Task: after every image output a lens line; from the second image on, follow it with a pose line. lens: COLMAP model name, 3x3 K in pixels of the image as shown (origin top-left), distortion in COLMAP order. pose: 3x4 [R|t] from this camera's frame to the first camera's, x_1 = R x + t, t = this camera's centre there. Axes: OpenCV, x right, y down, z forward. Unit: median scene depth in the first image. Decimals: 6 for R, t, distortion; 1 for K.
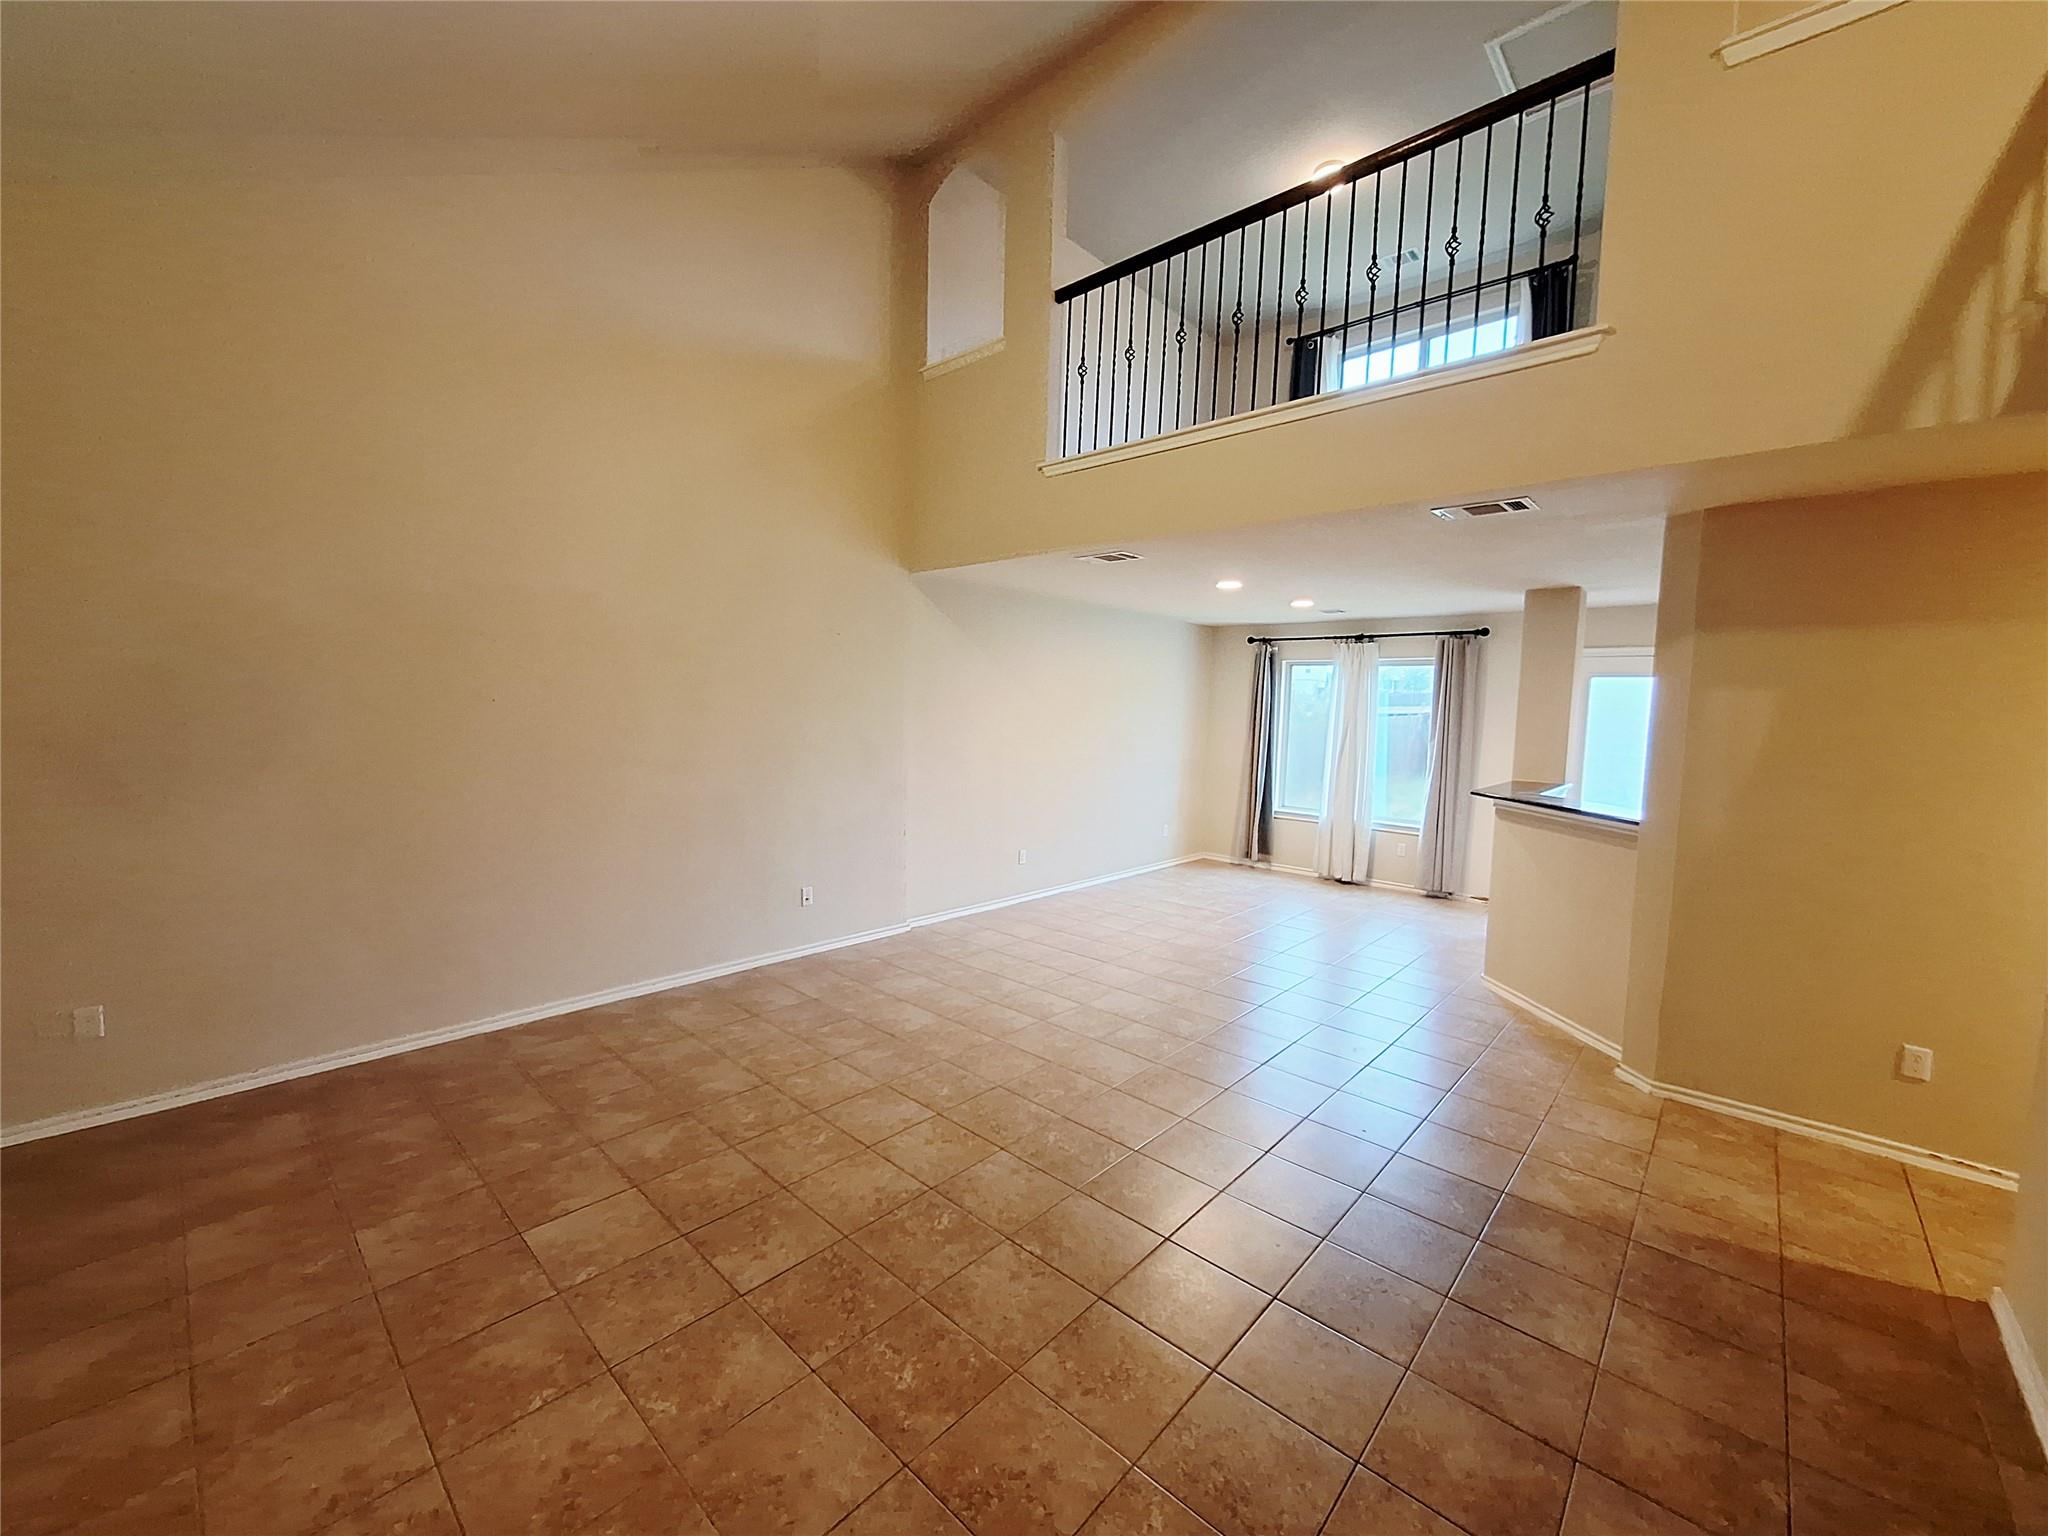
lens RADIAL K [[803.0, 0, 985.7], [0, 803.0, 752.1], [0, 0, 1]] dist [-0.000963, -0.000111]
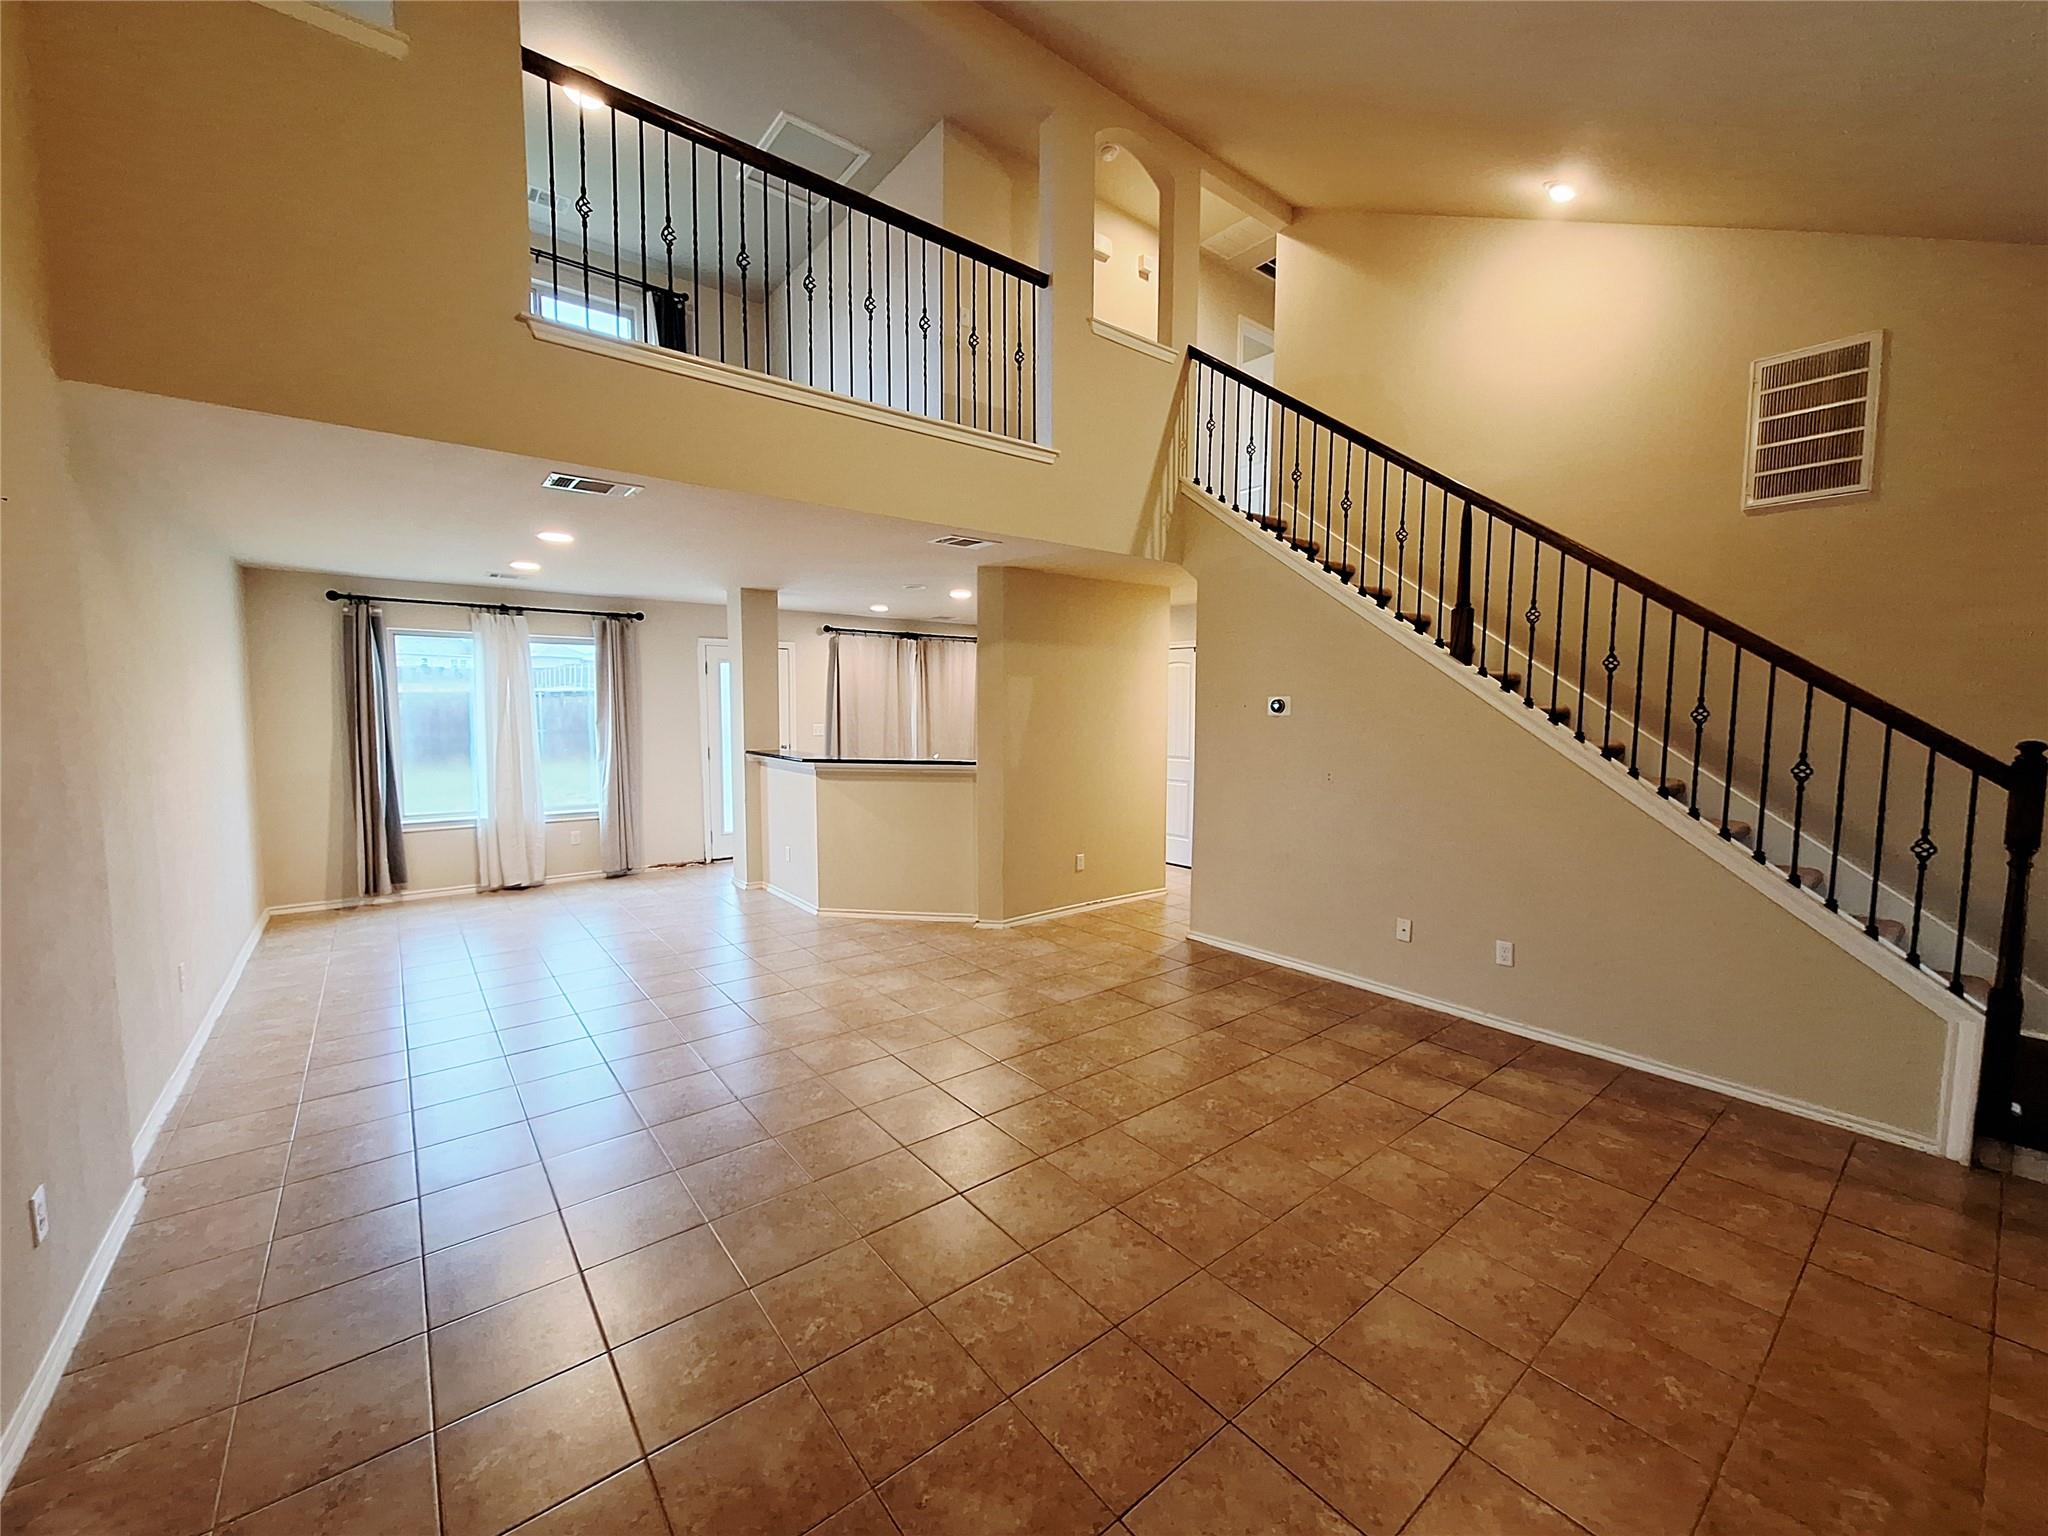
lens RADIAL K [[809.2, 0, 1005.5], [0, 809.2, 770.6], [0, 0, 1]] dist [-0.002097, -0.000116]
pose [[0.145612, -0.105749, 0.983674, -0.644460], [0.058434, 0.993455, 0.098151, -0.042168], [-0.987615, 0.043188, 0.150838, 0.642637]]
